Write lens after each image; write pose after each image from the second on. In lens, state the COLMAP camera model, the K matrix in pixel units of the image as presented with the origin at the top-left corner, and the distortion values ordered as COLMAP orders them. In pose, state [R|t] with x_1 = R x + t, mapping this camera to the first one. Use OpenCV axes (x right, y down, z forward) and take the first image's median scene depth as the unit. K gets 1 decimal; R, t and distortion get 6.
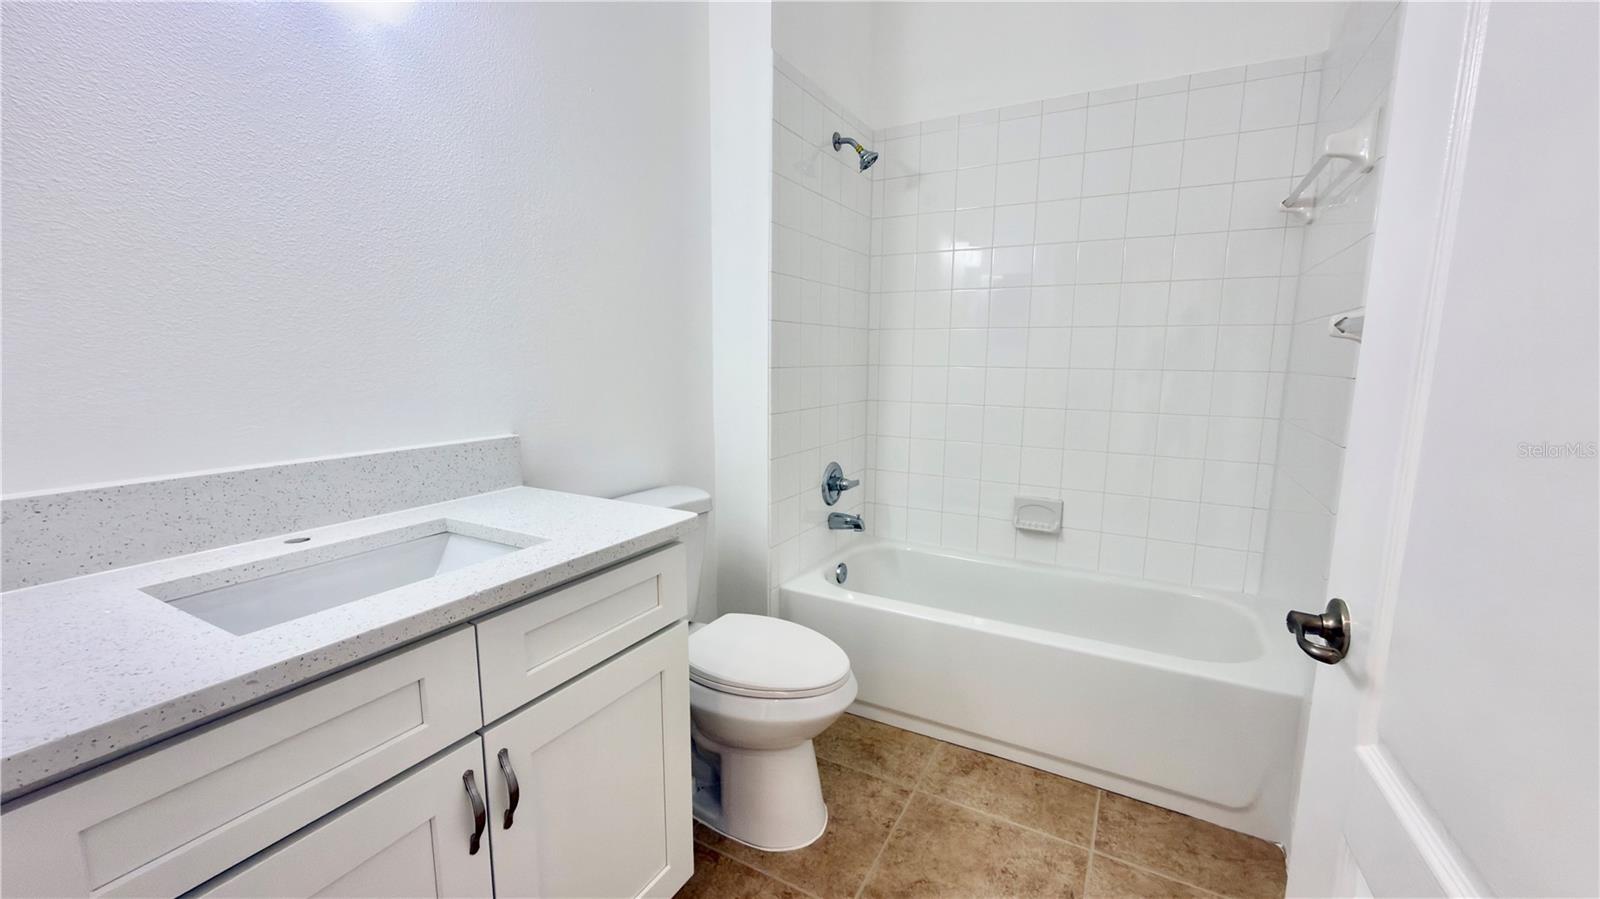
lens RADIAL K [[635.7, 0, 798.7], [0, 635.7, 449.5], [0, 0, 1]] dist [0.001007, -0.000337]
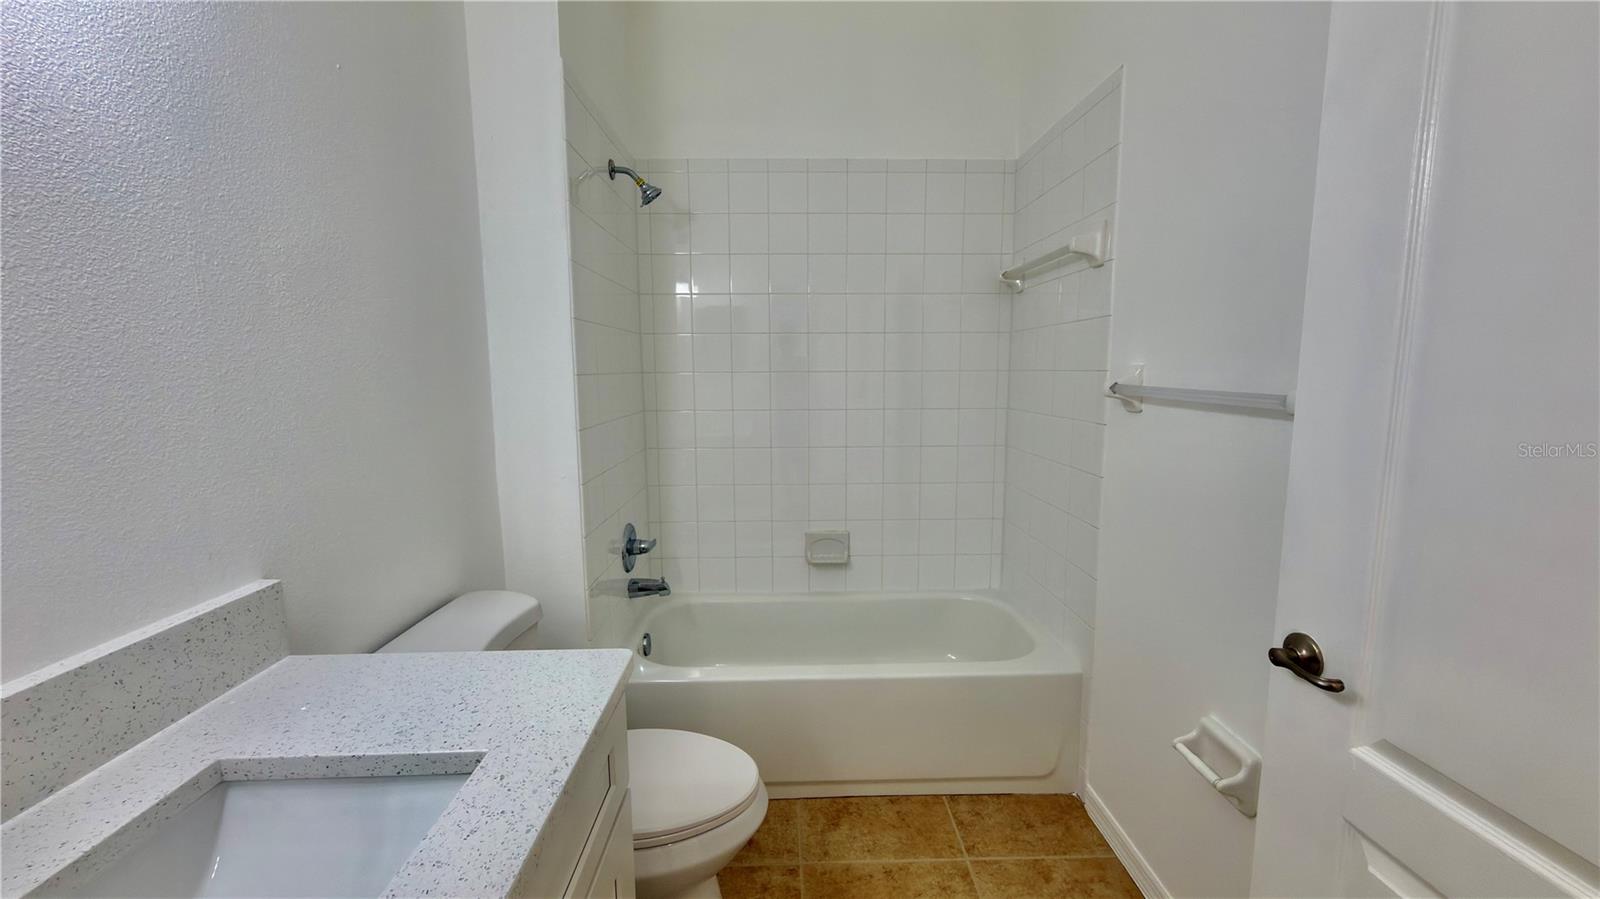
lens RADIAL K [[635.7, 0, 802.2], [0, 635.7, 451.8], [0, 0, 1]] dist [0.001007, -0.000337]
pose [[0.862685, -0.079999, 0.499374, -0.225782], [0.089609, 0.995966, 0.004748, -0.082929], [-0.497739, 0.040652, 0.866374, 0.128749]]
